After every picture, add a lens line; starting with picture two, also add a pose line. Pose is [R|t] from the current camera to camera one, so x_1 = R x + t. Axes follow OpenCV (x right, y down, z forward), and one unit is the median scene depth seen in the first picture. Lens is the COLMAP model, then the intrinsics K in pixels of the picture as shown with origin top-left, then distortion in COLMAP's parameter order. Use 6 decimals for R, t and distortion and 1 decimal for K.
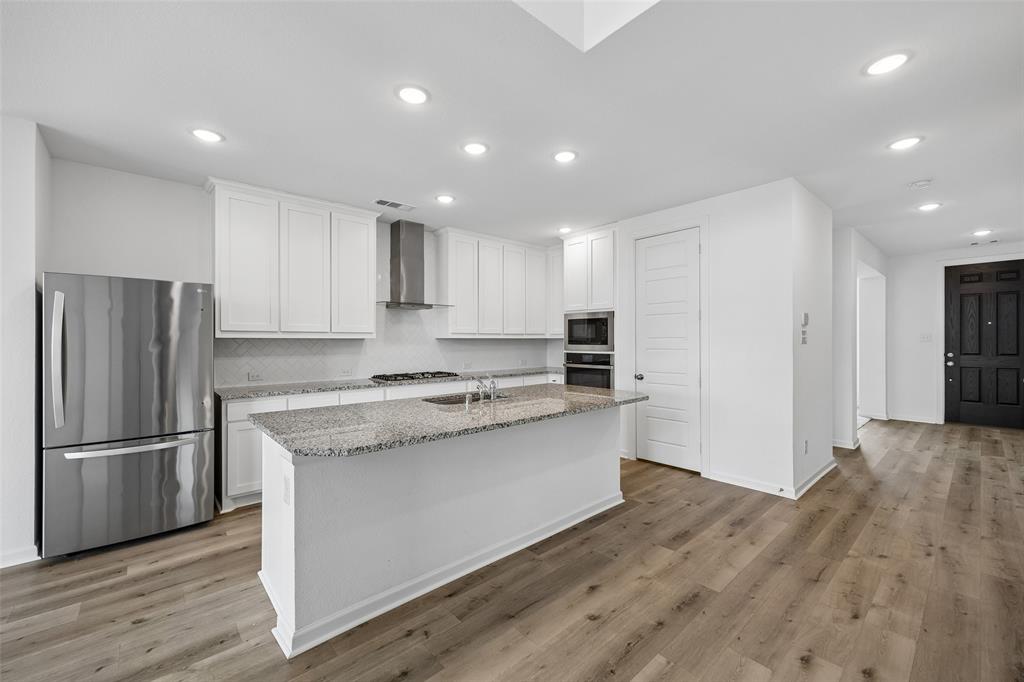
lens RADIAL K [[391.4, 0, 512.1], [0, 391.4, 340.7], [0, 0, 1]] dist [-0.002293, -0.000459]
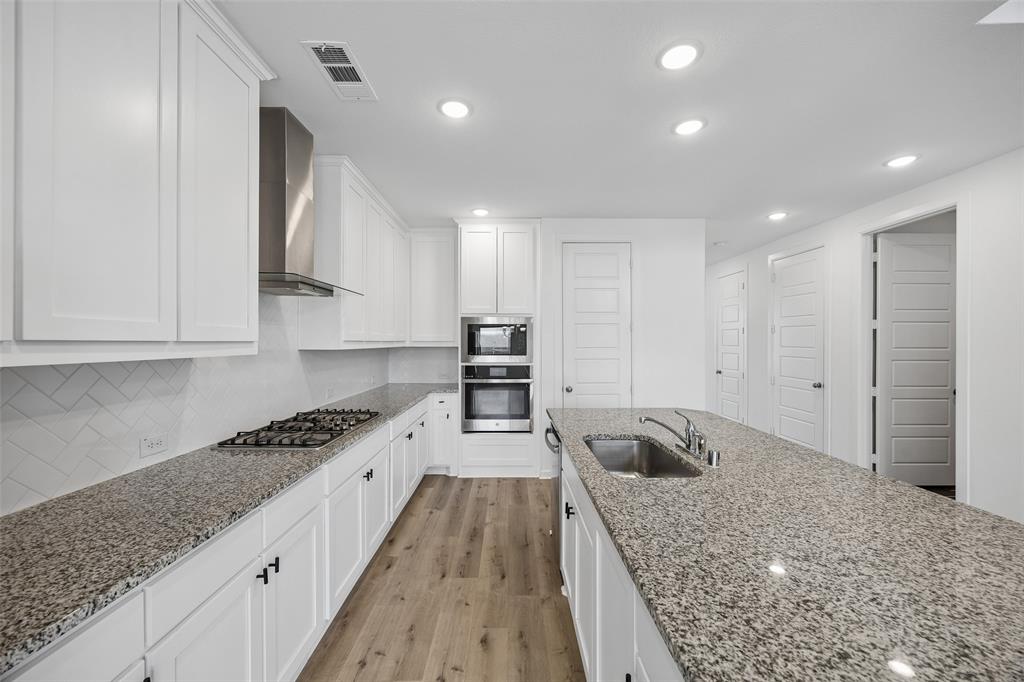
lens RADIAL K [[391.4, 0, 502.3], [0, 391.4, 346.5], [0, 0, 1]] dist [-0.002293, -0.000459]
pose [[0.654817, -0.006513, 0.755759, -0.457125], [-0.000957, 0.999955, 0.009446, -0.017583], [-0.755786, -0.006908, 0.654782, 0.462619]]
